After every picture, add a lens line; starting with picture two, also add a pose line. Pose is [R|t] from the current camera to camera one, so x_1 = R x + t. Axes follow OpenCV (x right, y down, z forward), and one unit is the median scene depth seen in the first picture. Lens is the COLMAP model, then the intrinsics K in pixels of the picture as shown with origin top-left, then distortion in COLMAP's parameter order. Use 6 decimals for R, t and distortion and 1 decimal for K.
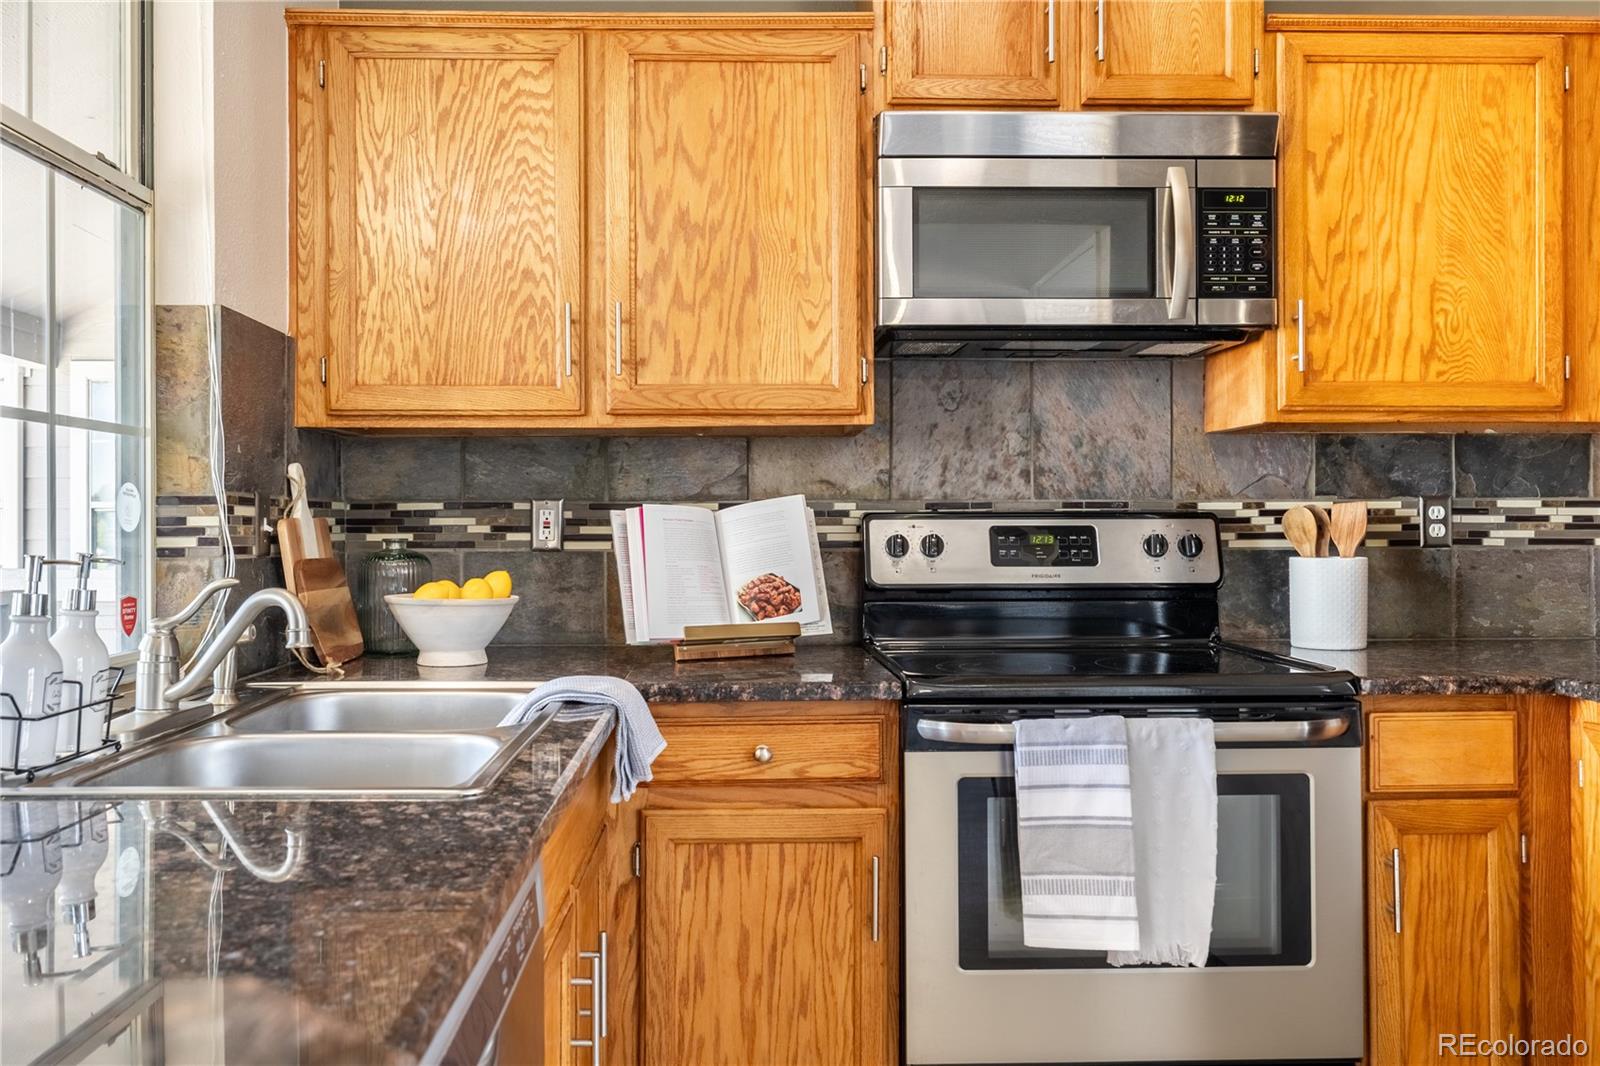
lens RADIAL K [[1217.7, 0, 737.4], [0, 1217.7, 524.6], [0, 0, 1]] dist [0.000242, 0.001808]
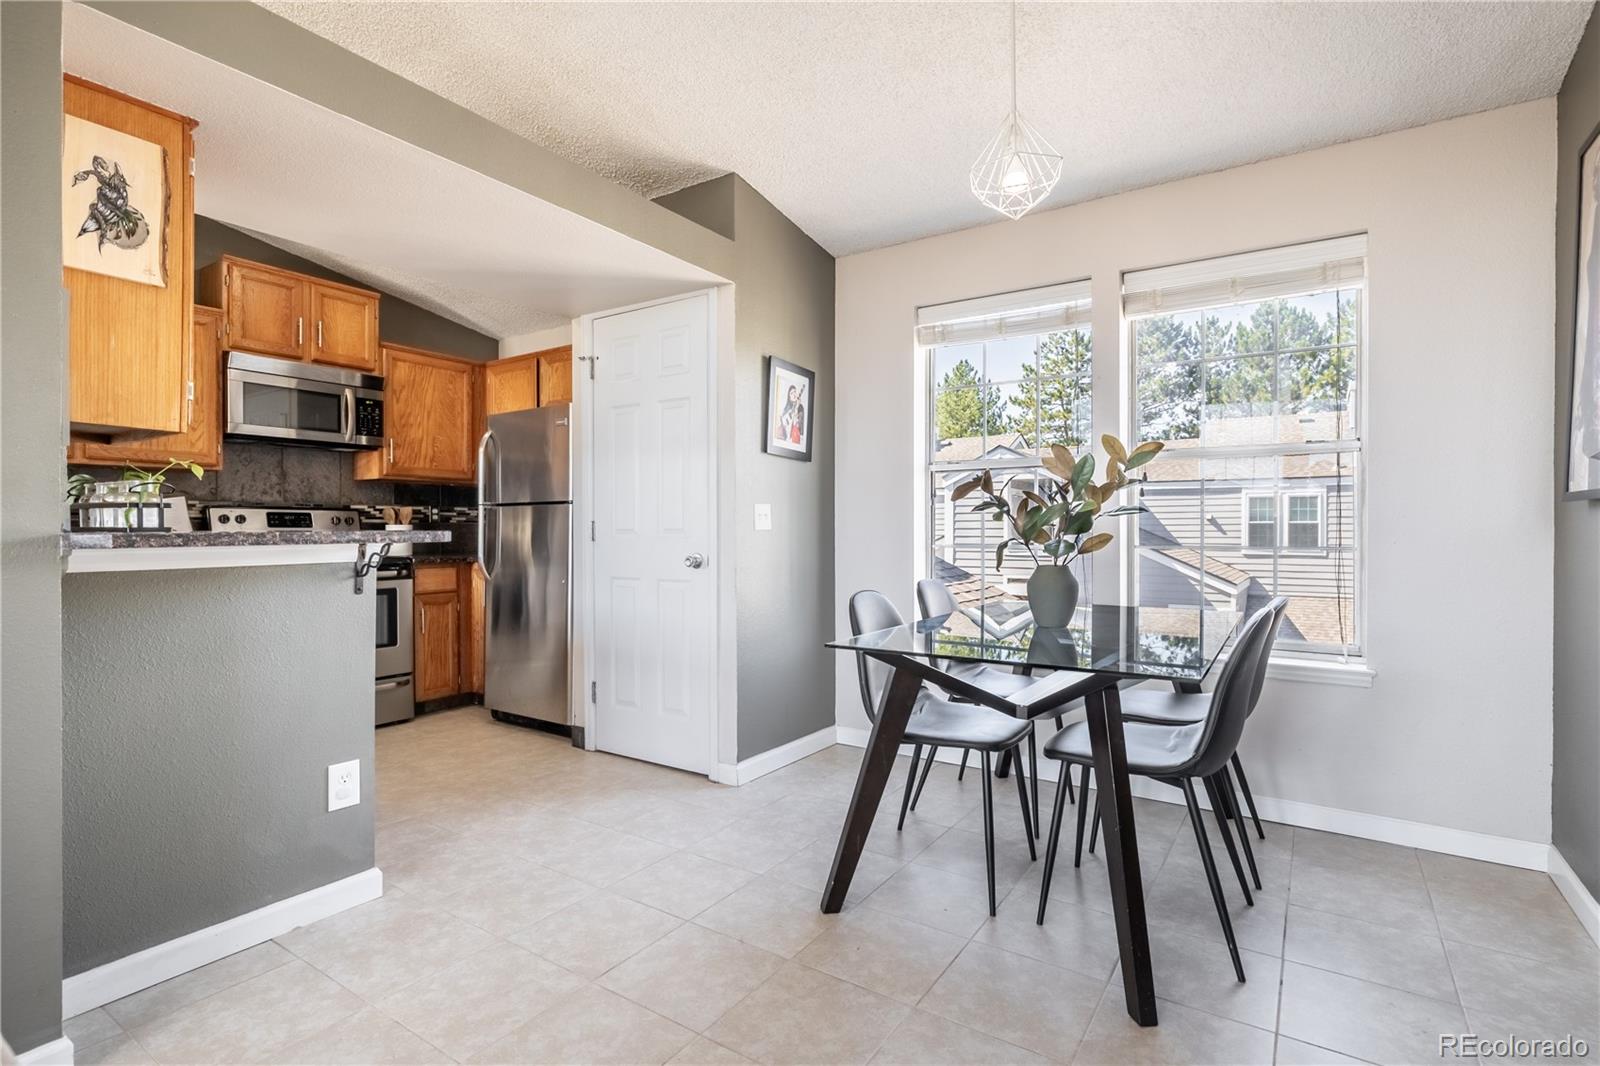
lens RADIAL K [[775.1, 0, 812.6], [0, 775.1, 536.3], [0, 0, 1]] dist [-0.003155, -0.000074]
pose [[0.564318, -0.001801, 0.825555, -0.536255], [-0.002941, 0.999987, 0.004193, 0.046663], [-0.825552, -0.004794, 0.564306, -0.951293]]
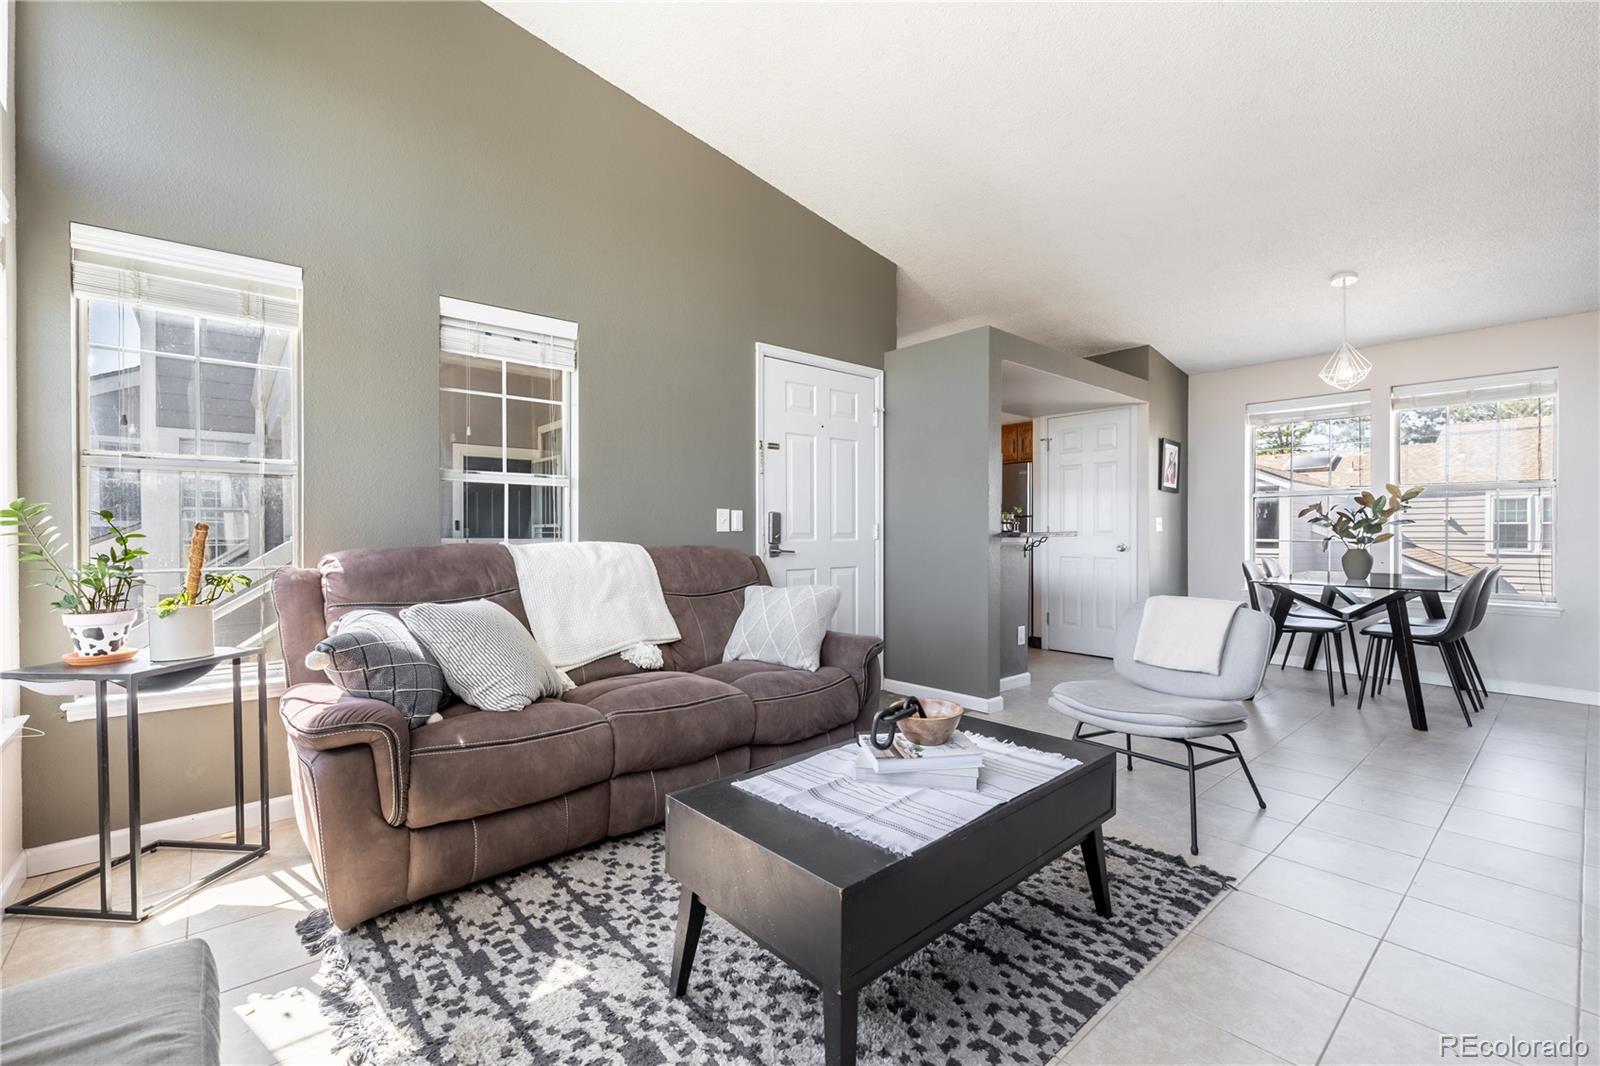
lens RADIAL K [[694.6, 0, 793.2], [0, 694.6, 537.1], [0, 0, 1]] dist [-0.000802, 0.000040]
pose [[0.771097, -0.001984, 0.636715, -1.946251], [-0.001351, 0.999988, 0.004753, 0.050724], [-0.636716, -0.004525, 0.771085, -1.116998]]
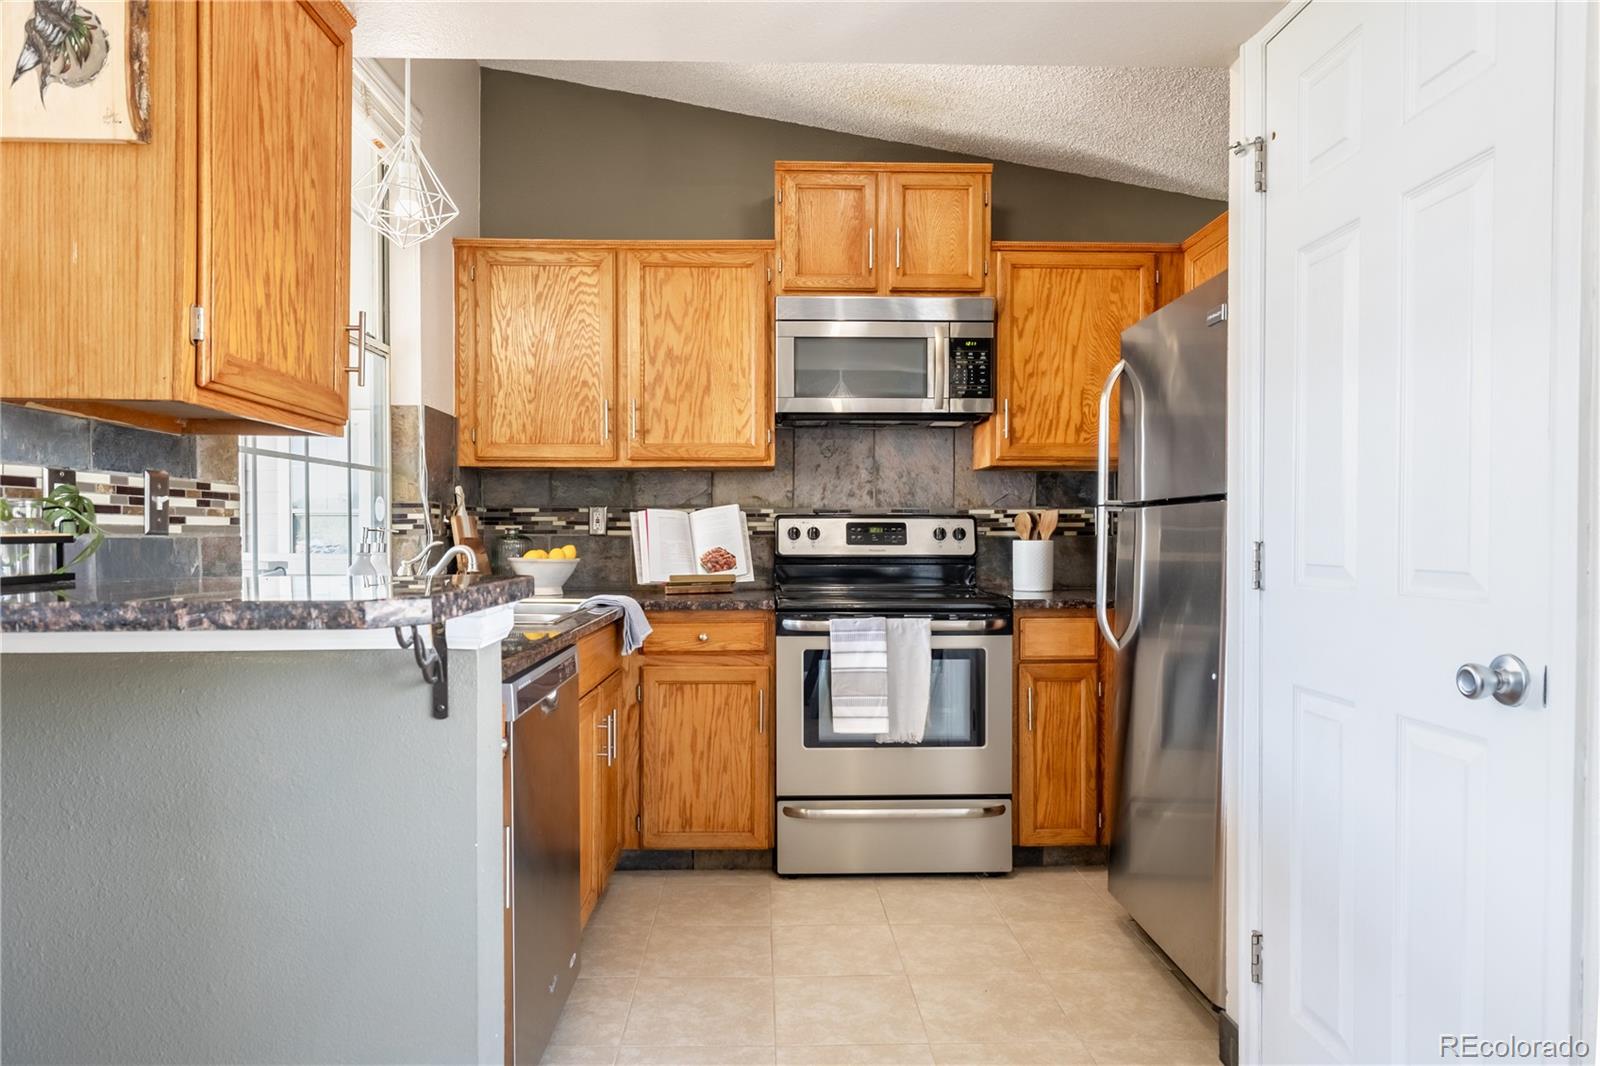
lens RADIAL K [[1008.7, 0, 789.3], [0, 1008.7, 552.8], [0, 0, 1]] dist [-0.003733, -0.000981]
pose [[0.999979, 0.003669, 0.005274, 0.127750], [-0.003777, 0.999781, 0.020598, 0.017135], [-0.005197, -0.020617, 0.999774, -0.522202]]
